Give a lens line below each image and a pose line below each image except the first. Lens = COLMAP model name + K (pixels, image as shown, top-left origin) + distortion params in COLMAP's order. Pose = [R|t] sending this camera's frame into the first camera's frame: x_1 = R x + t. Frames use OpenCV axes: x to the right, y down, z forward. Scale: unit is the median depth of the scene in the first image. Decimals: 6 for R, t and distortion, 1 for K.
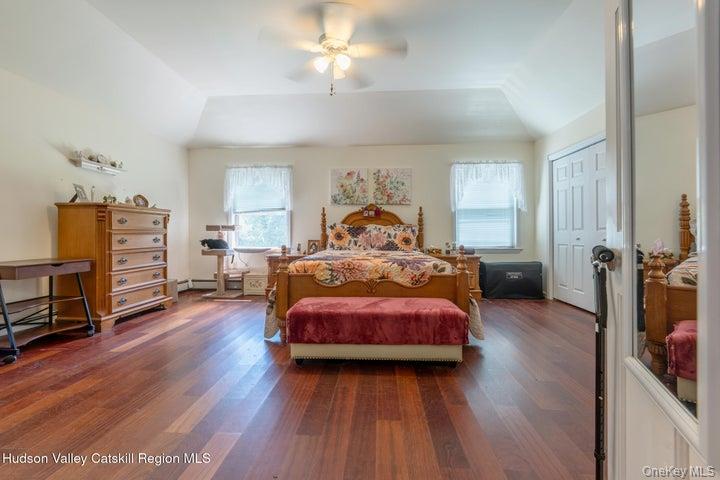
lens RADIAL K [[291.0, 0, 364.3], [0, 291.0, 232.9], [0, 0, 1]] dist [-0.000407, 0.000442]
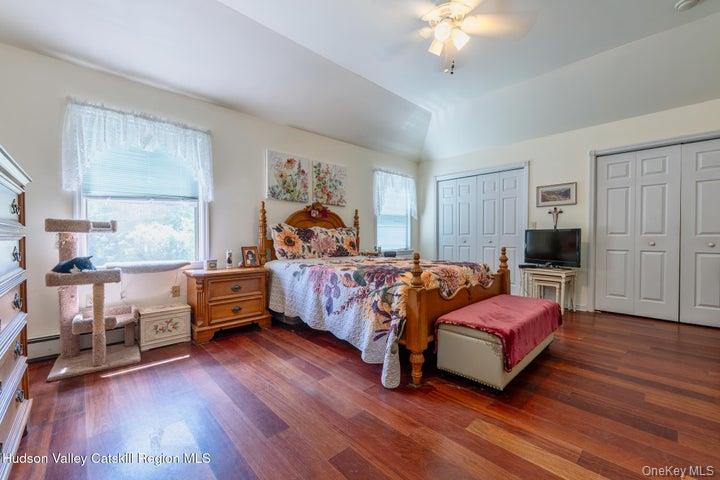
lens RADIAL K [[291.0, 0, 357.0], [0, 291.0, 243.6], [0, 0, 1]] dist [-0.000407, 0.000442]
pose [[0.704187, -0.016146, 0.709831, -0.488944], [0.001460, 0.999772, 0.021293, 0.002012], [-0.710013, -0.013958, 0.704050, 0.320700]]
